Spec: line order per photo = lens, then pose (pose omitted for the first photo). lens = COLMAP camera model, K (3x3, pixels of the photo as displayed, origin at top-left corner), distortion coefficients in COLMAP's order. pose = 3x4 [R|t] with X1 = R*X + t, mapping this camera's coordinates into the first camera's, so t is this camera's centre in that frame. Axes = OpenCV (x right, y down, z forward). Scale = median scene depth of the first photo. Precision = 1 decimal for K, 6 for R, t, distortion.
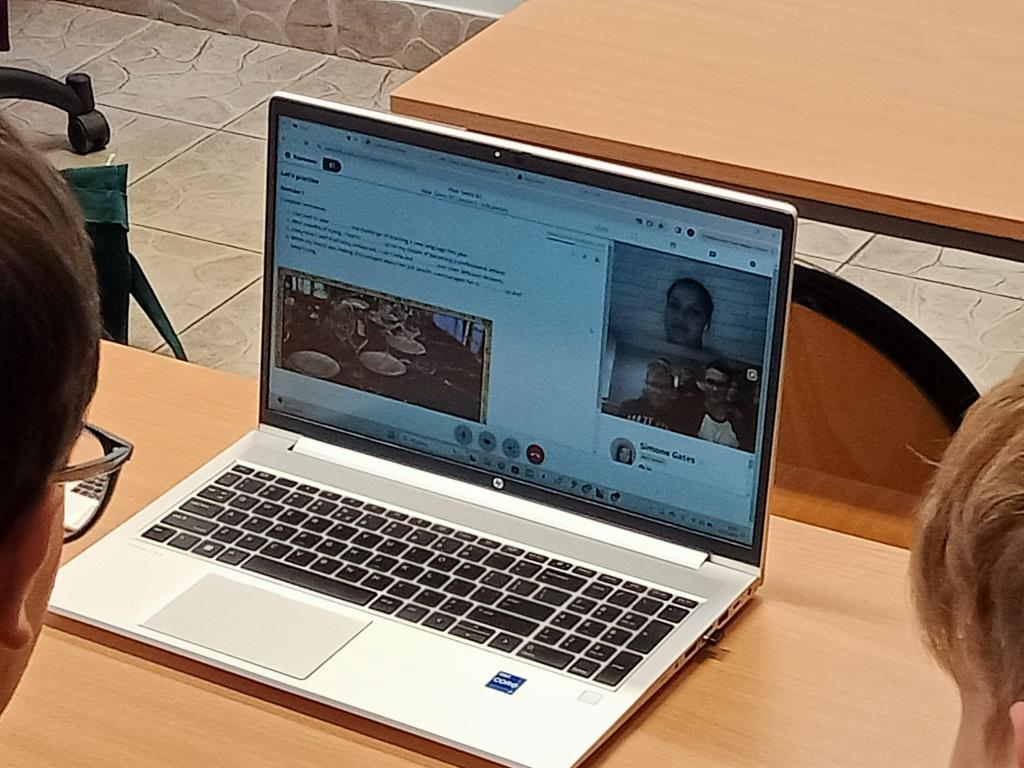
lens RADIAL K [[748.5, 0, 512.0], [0, 748.5, 384.0], [0, 0, 1]] dist [0.001354, -0.005408]
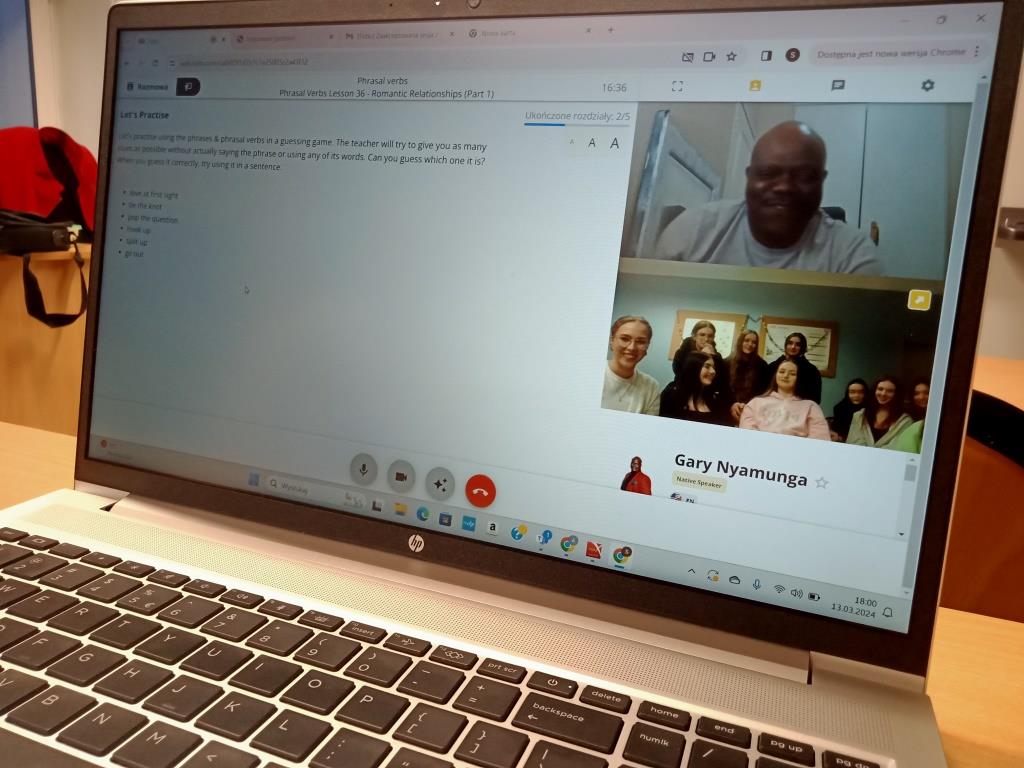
lens RADIAL K [[726.4, 0, 515.5], [0, 726.4, 338.0], [0, 0, 1]] dist [0.001316, -0.001501]
pose [[0.989183, 0.027155, 0.144152, -0.032282], [-0.000474, 0.983302, -0.181980, 0.081967], [-0.146687, 0.179943, 0.972679, 0.397258]]
